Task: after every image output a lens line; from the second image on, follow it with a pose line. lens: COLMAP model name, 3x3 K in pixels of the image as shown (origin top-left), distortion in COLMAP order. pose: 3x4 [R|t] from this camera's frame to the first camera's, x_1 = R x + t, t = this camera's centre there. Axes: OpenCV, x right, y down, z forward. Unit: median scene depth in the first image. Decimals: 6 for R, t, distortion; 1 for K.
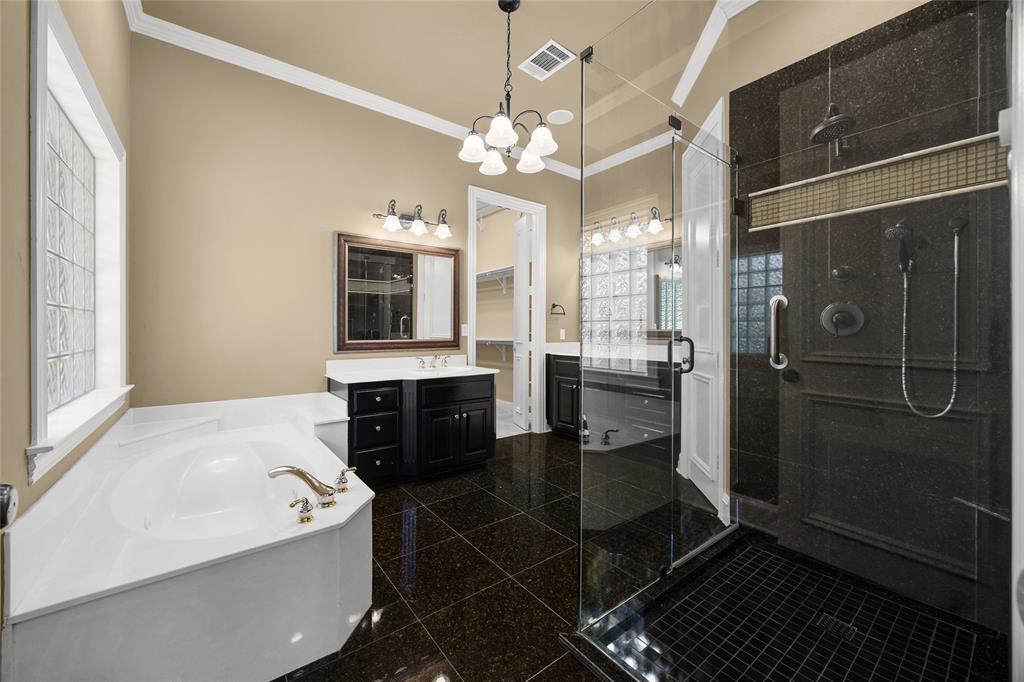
lens RADIAL K [[391.0, 0, 510.2], [0, 391.0, 335.3], [0, 0, 1]] dist [-0.003467, -0.000089]
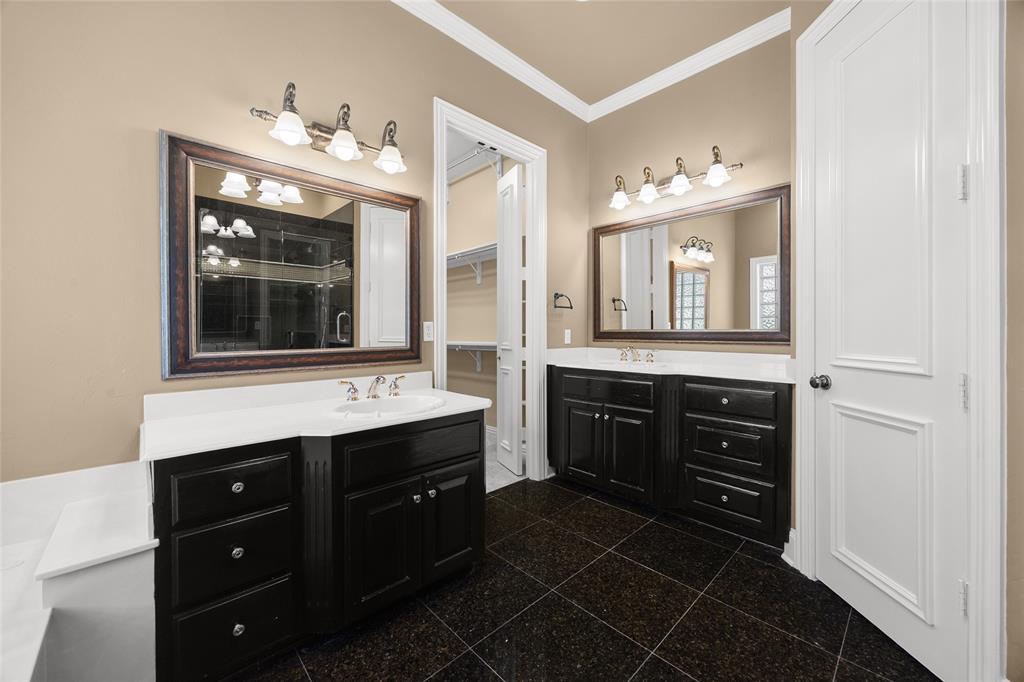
lens RADIAL K [[391.0, 0, 514.2], [0, 391.0, 335.6], [0, 0, 1]] dist [-0.003467, -0.000089]
pose [[0.993600, -0.005223, 0.112839, -0.049965], [0.005218, 0.999986, 0.000339, -0.005809], [-0.112839, 0.000252, 0.993613, 0.354608]]
